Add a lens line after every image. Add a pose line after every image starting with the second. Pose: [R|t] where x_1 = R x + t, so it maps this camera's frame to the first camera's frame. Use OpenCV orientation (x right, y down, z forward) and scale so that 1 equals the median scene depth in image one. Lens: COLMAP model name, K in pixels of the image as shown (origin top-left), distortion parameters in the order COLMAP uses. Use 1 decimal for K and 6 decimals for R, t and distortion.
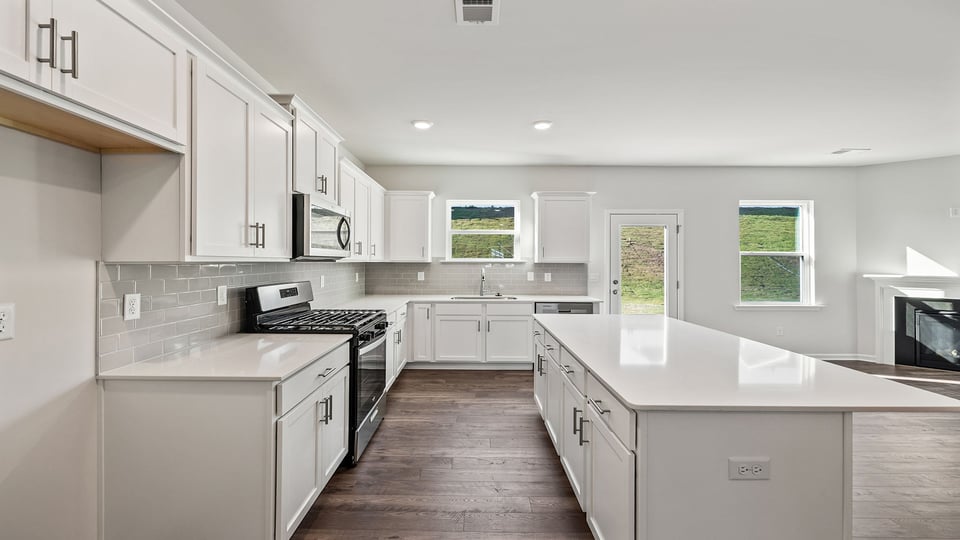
lens RADIAL K [[408.2, 0, 479.5], [0, 408.2, 263.3], [0, 0, 1]] dist [0.001112, -0.000175]
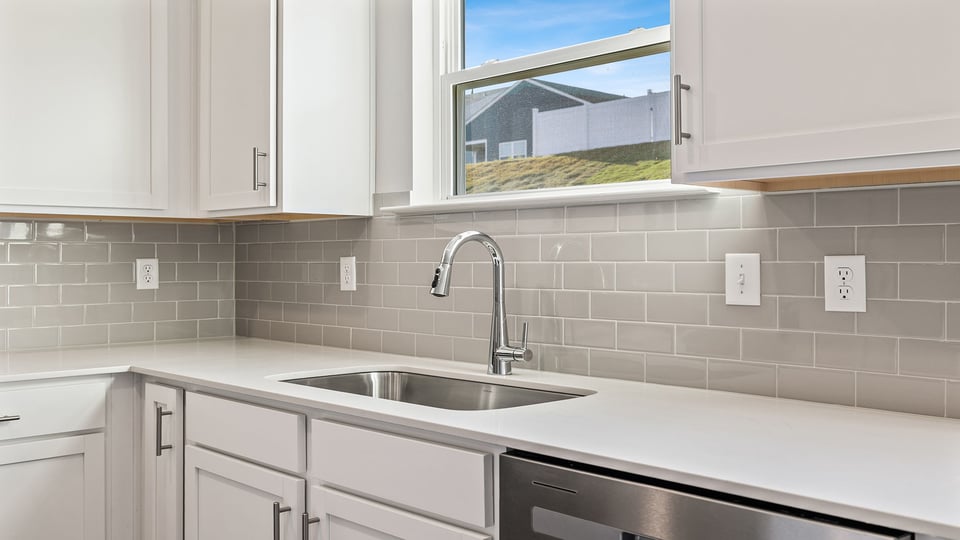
lens RADIAL K [[942.5, 0, 480.0], [0, 942.5, 270.0], [0, 0, 1]] dist [0.005495, 0.002037]
pose [[0.683731, 0.001503, -0.729733, 0.551264], [0.001649, 0.999992, 0.003604, 0.045891], [0.729732, -0.003668, 0.683723, 1.119716]]
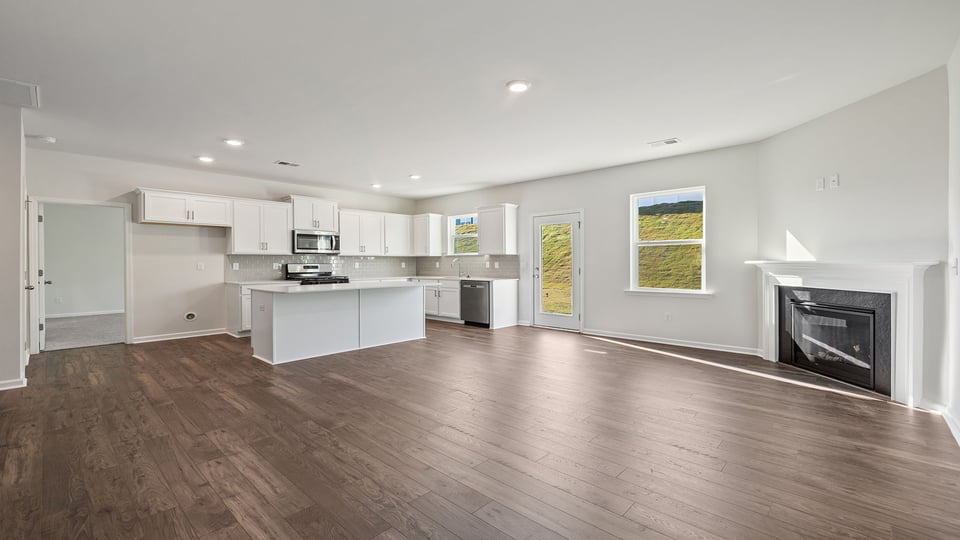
lens RADIAL K [[408.2, 0, 479.5], [0, 408.2, 263.3], [0, 0, 1]] dist [0.001112, -0.000175]
pose [[0.732029, -0.006105, -0.681246, 1.831194], [0.004844, 0.999981, -0.003756, 0.054834], [0.681256, -0.000550, 0.732045, -0.133705]]
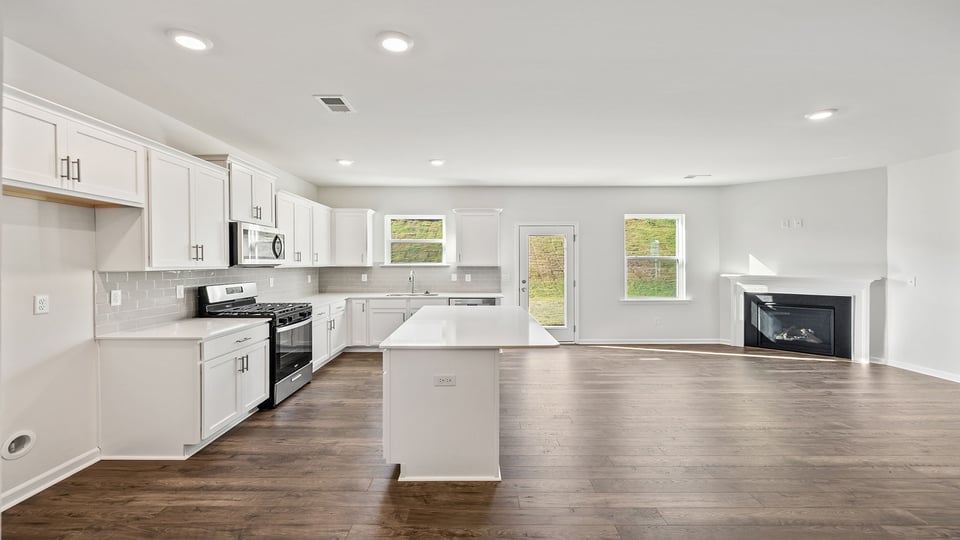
lens RADIAL K [[399.3, 0, 480.0], [0, 399.3, 270.0], [0, 0, 1]] dist [-0.000571, 0.000165]
pose [[0.999951, -0.005734, 0.008018, 0.324873], [0.005618, 0.999880, 0.014405, -0.011374], [-0.008100, -0.014360, 0.999864, -0.332582]]
